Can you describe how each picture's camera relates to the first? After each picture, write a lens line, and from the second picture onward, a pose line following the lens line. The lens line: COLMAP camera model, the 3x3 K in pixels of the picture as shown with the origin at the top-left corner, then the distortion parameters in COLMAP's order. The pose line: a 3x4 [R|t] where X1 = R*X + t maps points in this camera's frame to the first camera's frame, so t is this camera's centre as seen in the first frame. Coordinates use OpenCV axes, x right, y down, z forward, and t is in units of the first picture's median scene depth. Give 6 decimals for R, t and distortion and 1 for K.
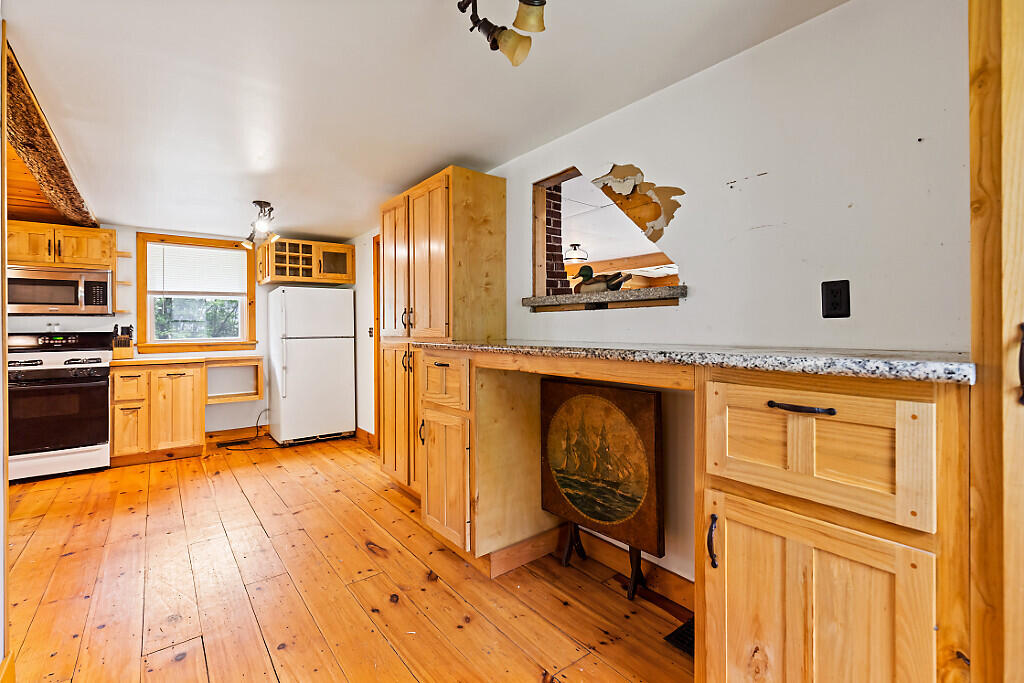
lens RADIAL K [[468.9, 0, 497.0], [0, 468.9, 322.8], [0, 0, 1]] dist [0.009975, -0.000465]
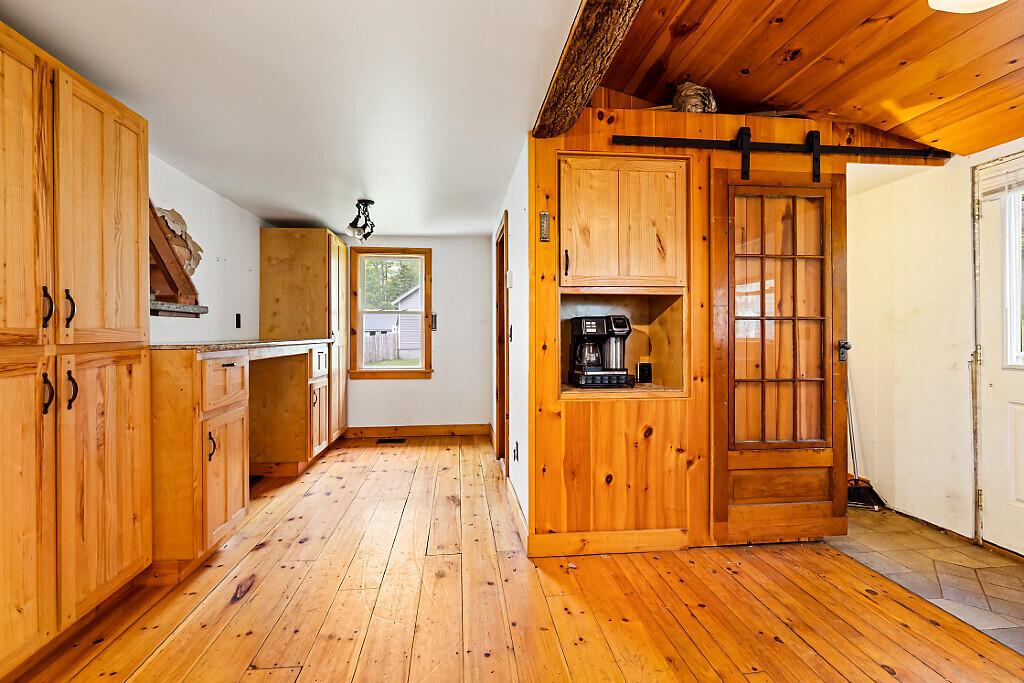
lens RADIAL K [[468.9, 0, 509.6], [0, 468.9, 331.2], [0, 0, 1]] dist [0.009975, -0.000465]
pose [[-0.866532, 0.013774, 0.498932, -0.614291], [0.008138, 0.999876, -0.013470, 0.018192], [-0.499056, -0.007612, -0.866536, 0.835760]]
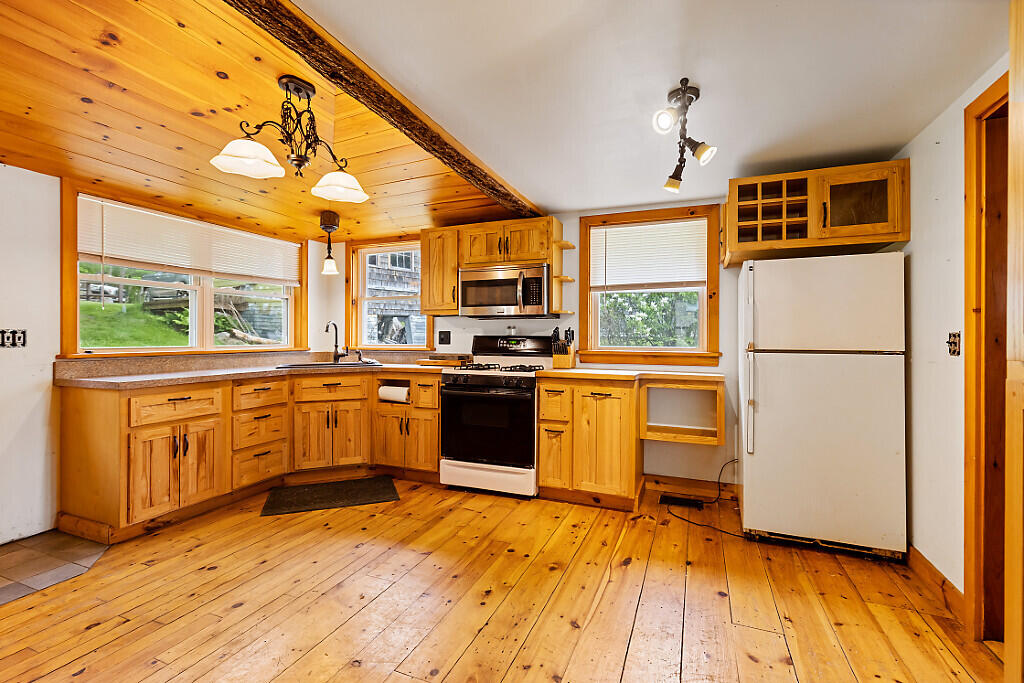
lens RADIAL K [[468.9, 0, 510.2], [0, 468.9, 337.1], [0, 0, 1]] dist [0.009975, -0.000465]
pose [[0.532869, 0.010702, -0.846130, -0.130048], [-0.000946, 0.999927, 0.012051, 0.010656], [0.846197, -0.005621, 0.532841, 0.468980]]
